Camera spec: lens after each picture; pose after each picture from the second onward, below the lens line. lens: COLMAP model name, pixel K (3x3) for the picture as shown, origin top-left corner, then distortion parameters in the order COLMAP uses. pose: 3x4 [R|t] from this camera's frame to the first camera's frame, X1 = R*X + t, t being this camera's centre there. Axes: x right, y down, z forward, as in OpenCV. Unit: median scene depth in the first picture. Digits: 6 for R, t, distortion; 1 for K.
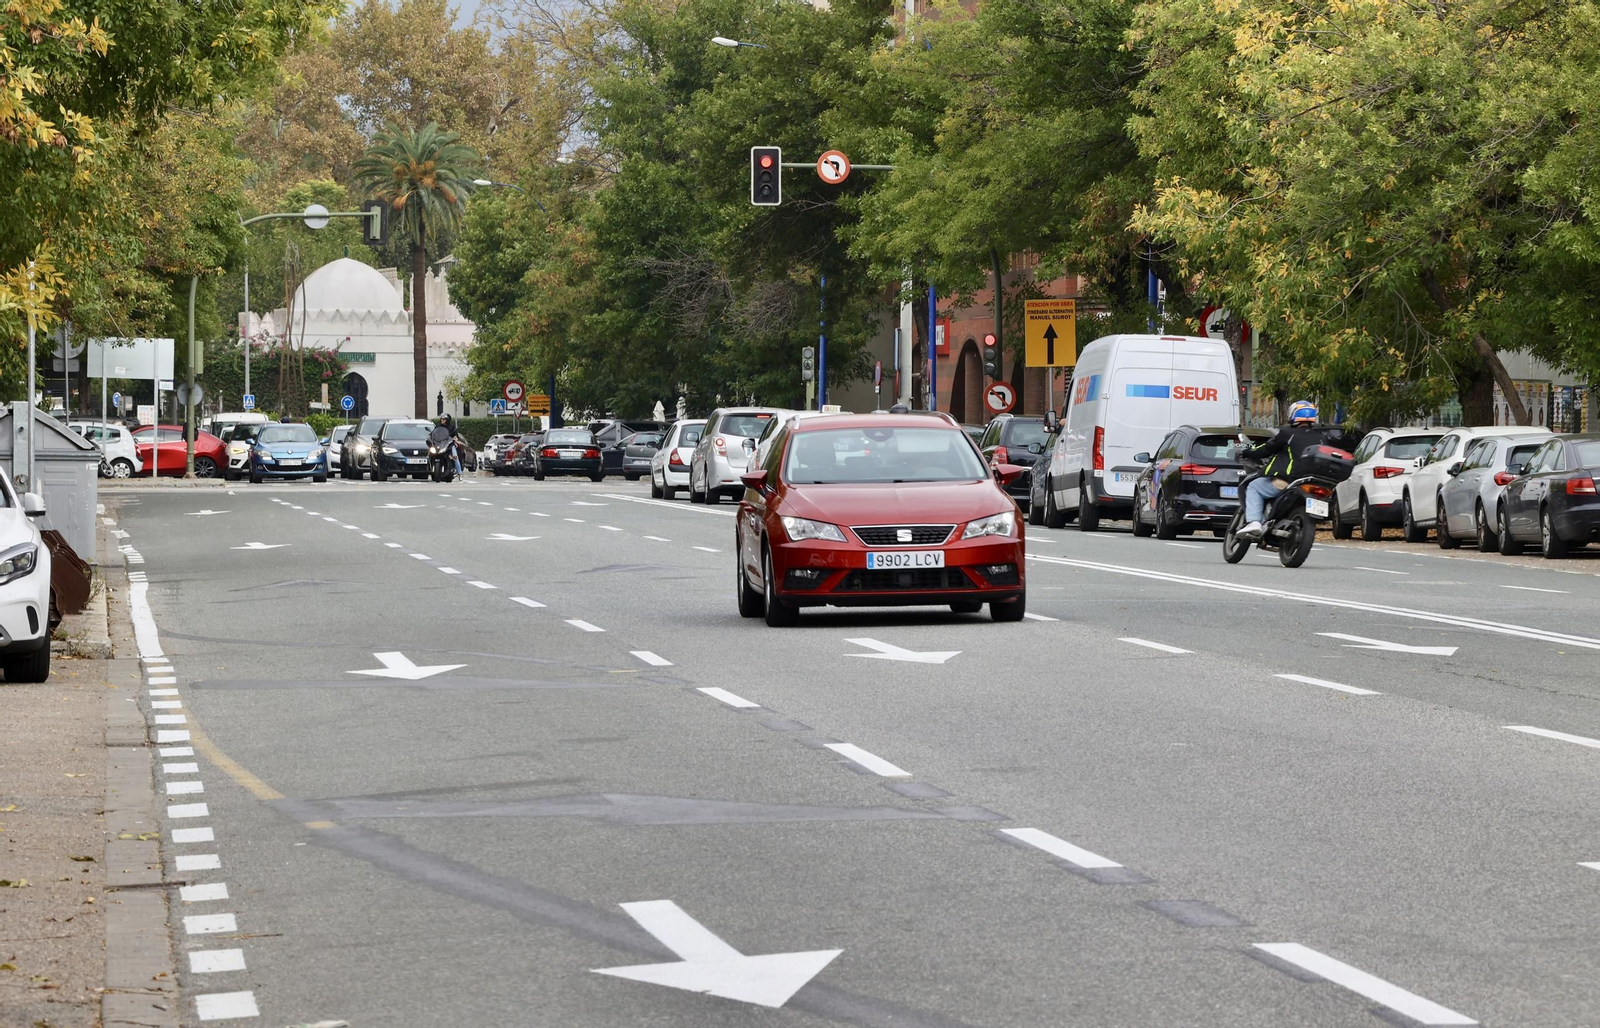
lens RADIAL K [[8821.1, 0, 849.5], [0, 8821.1, 538.4], [0, 0, 1]] dist [1.832159, 0.000000]
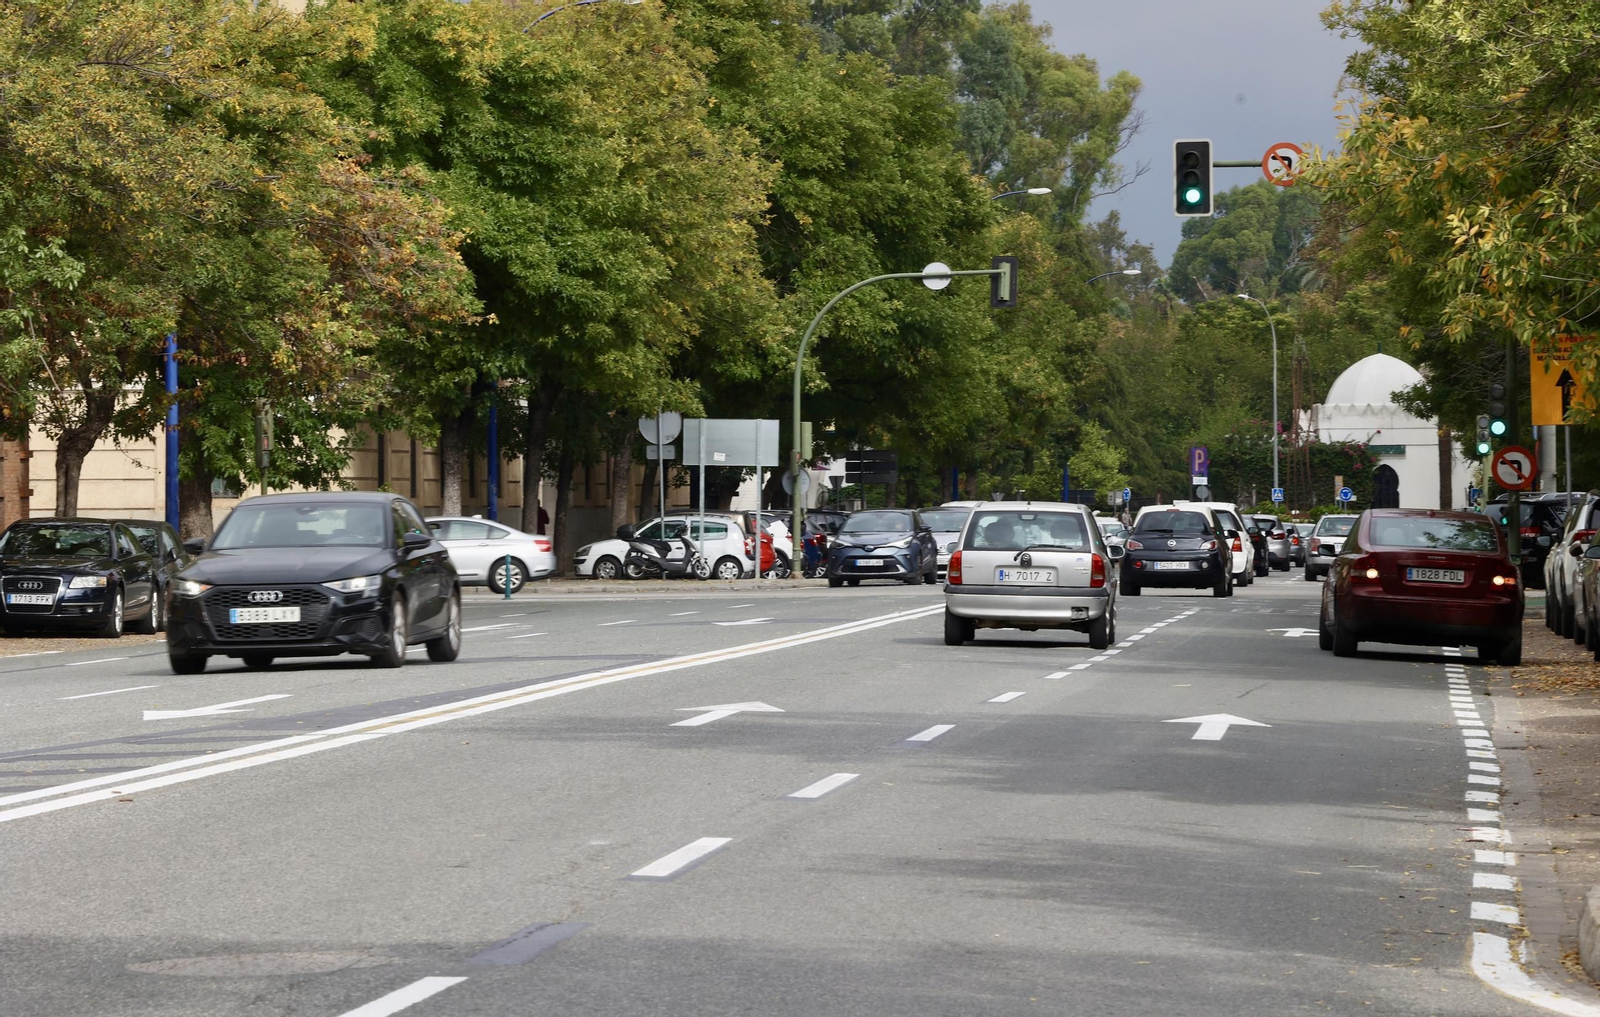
lens RADIAL K [[7535.2, 0, 837.5], [0, 7535.2, 467.4], [0, 0, 1]] dist [1.241130, 0.000000]
pose [[0.986975, -0.012053, -0.160420, 0.048289], [0.008930, 0.999757, -0.020175, -0.002751], [0.160624, 0.018479, 0.986843, 0.272555]]
